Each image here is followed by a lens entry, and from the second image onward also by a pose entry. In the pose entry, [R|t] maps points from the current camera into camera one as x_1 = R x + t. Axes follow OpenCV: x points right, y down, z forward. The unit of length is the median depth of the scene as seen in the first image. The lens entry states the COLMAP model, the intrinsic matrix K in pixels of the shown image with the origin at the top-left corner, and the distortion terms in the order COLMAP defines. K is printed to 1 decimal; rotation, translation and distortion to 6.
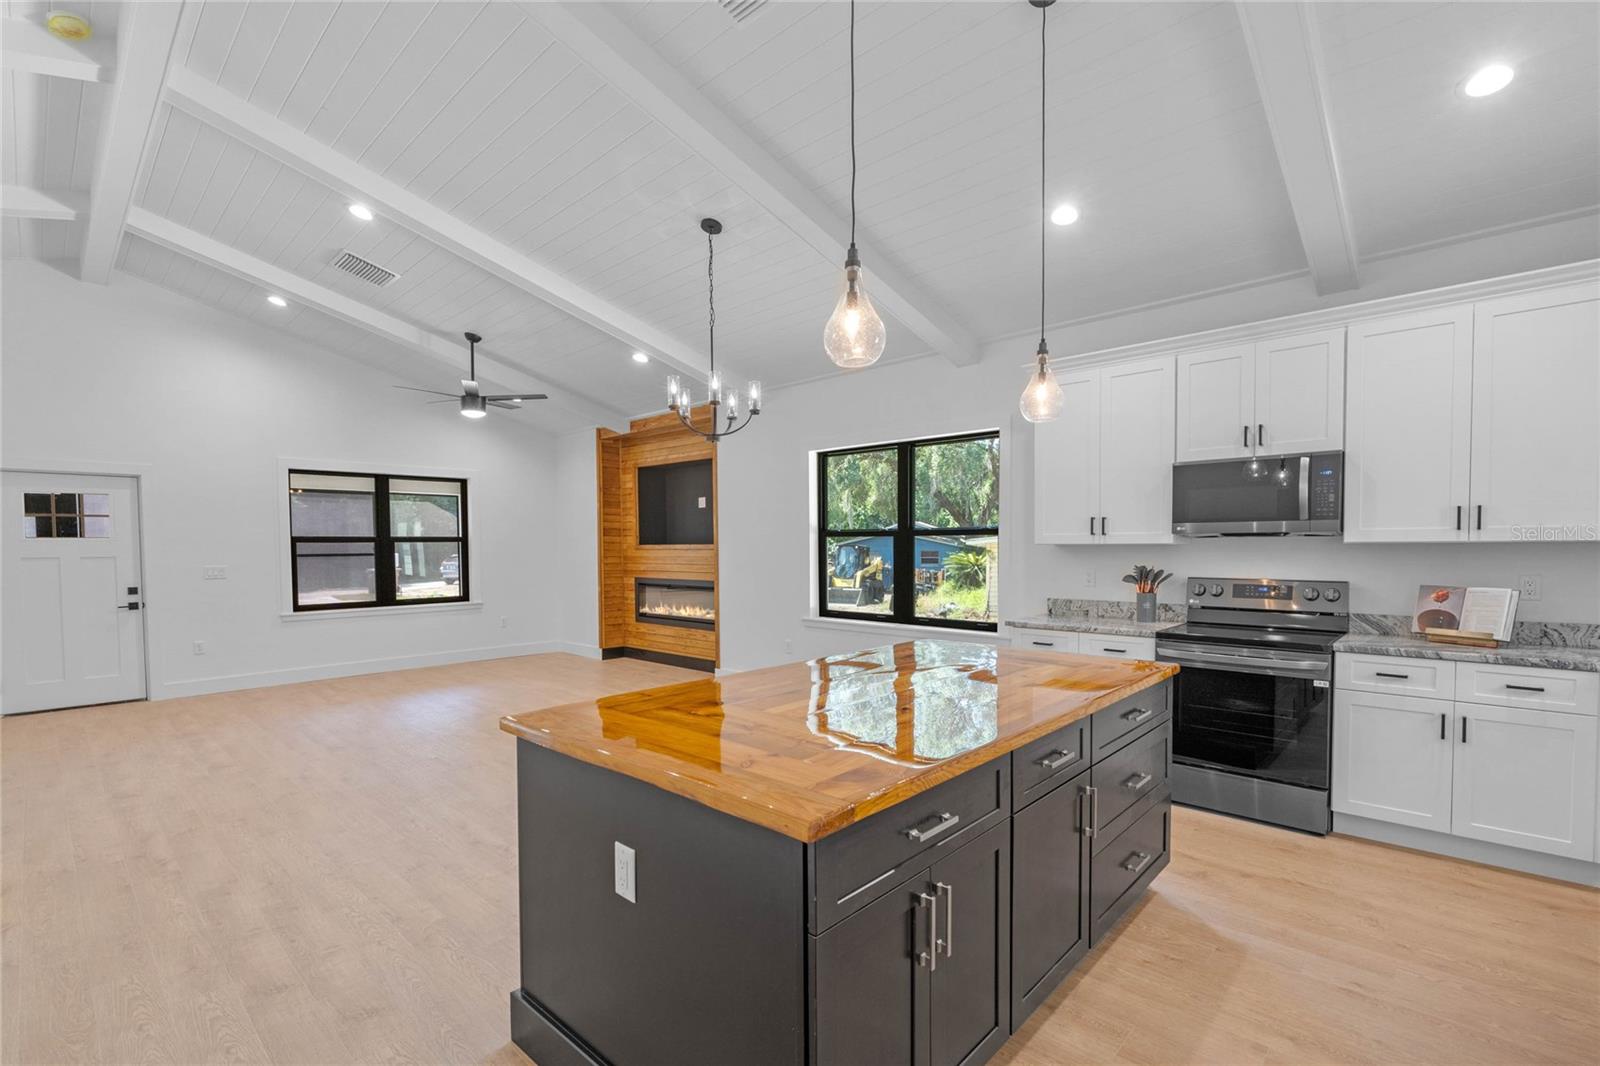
lens RADIAL K [[728.7, 0, 793.1], [0, 728.7, 570.6], [0, 0, 1]] dist [-0.000801, -0.000221]
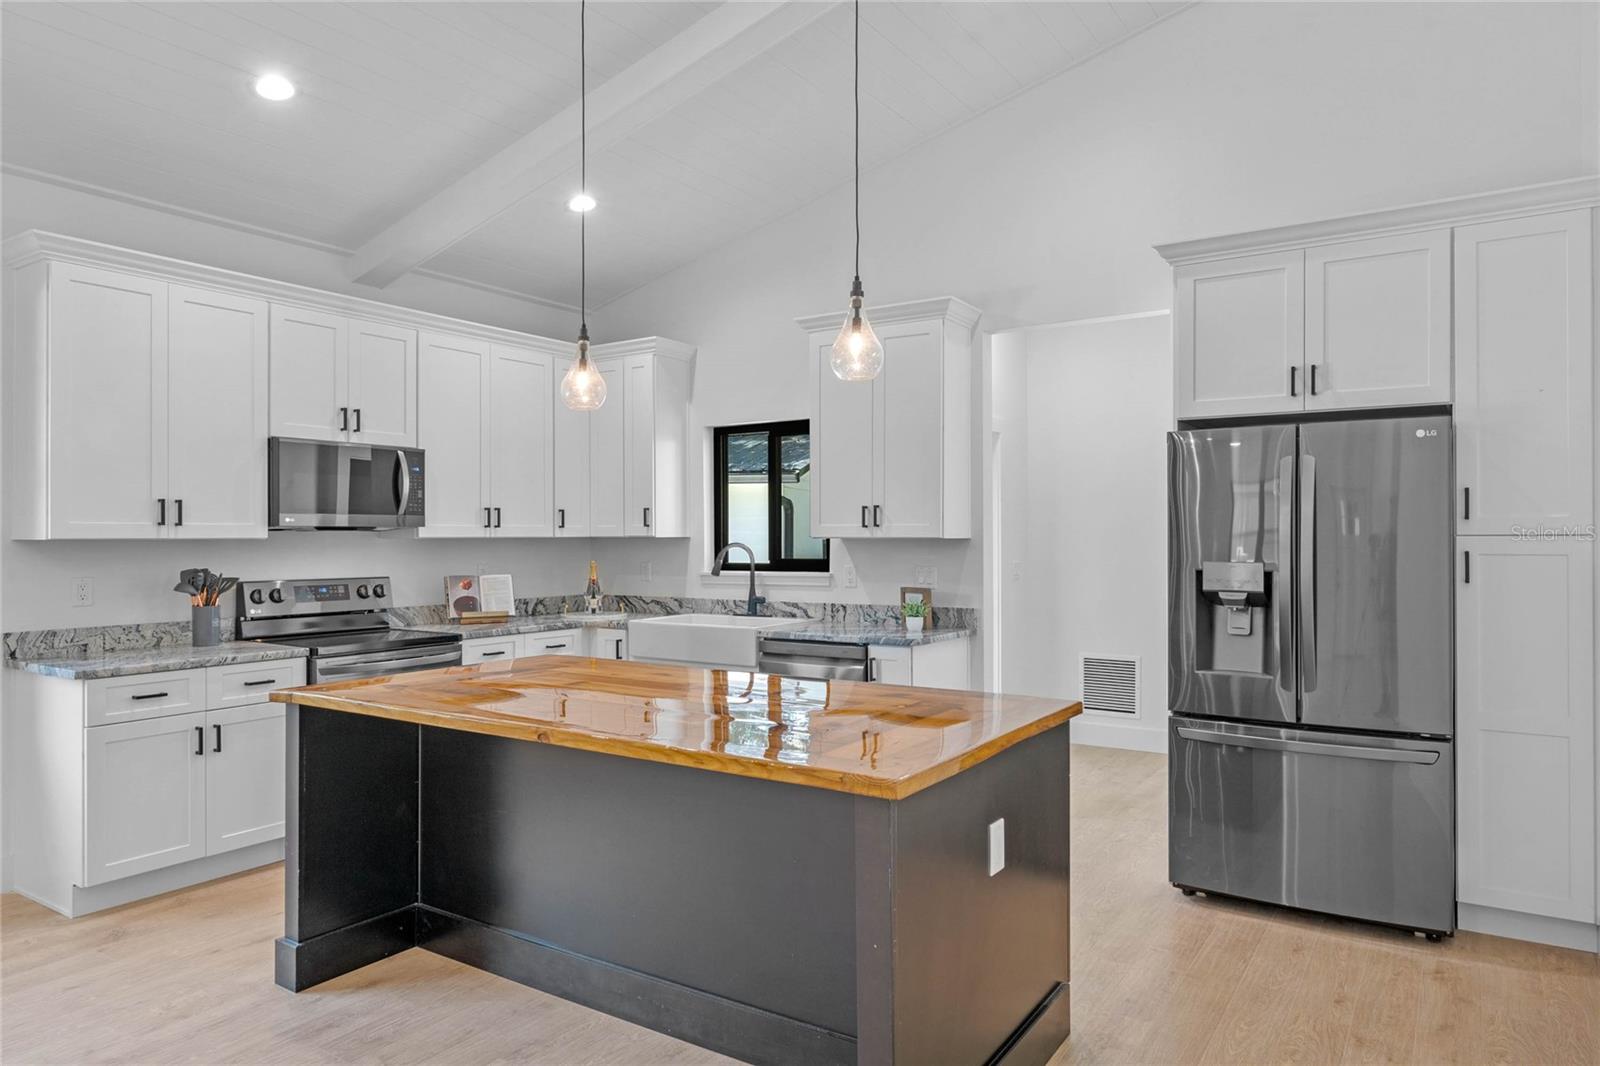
lens RADIAL K [[1036.9, 0, 800.0], [0, 1036.9, 533.0], [0, 0, 1]] dist [0.000137, 0.001120]
pose [[-0.184215, 0.010250, 0.982833, -0.352421], [0.037578, 0.999288, -0.003378, -0.008950], [-0.982167, 0.036311, -0.184469, 0.329838]]
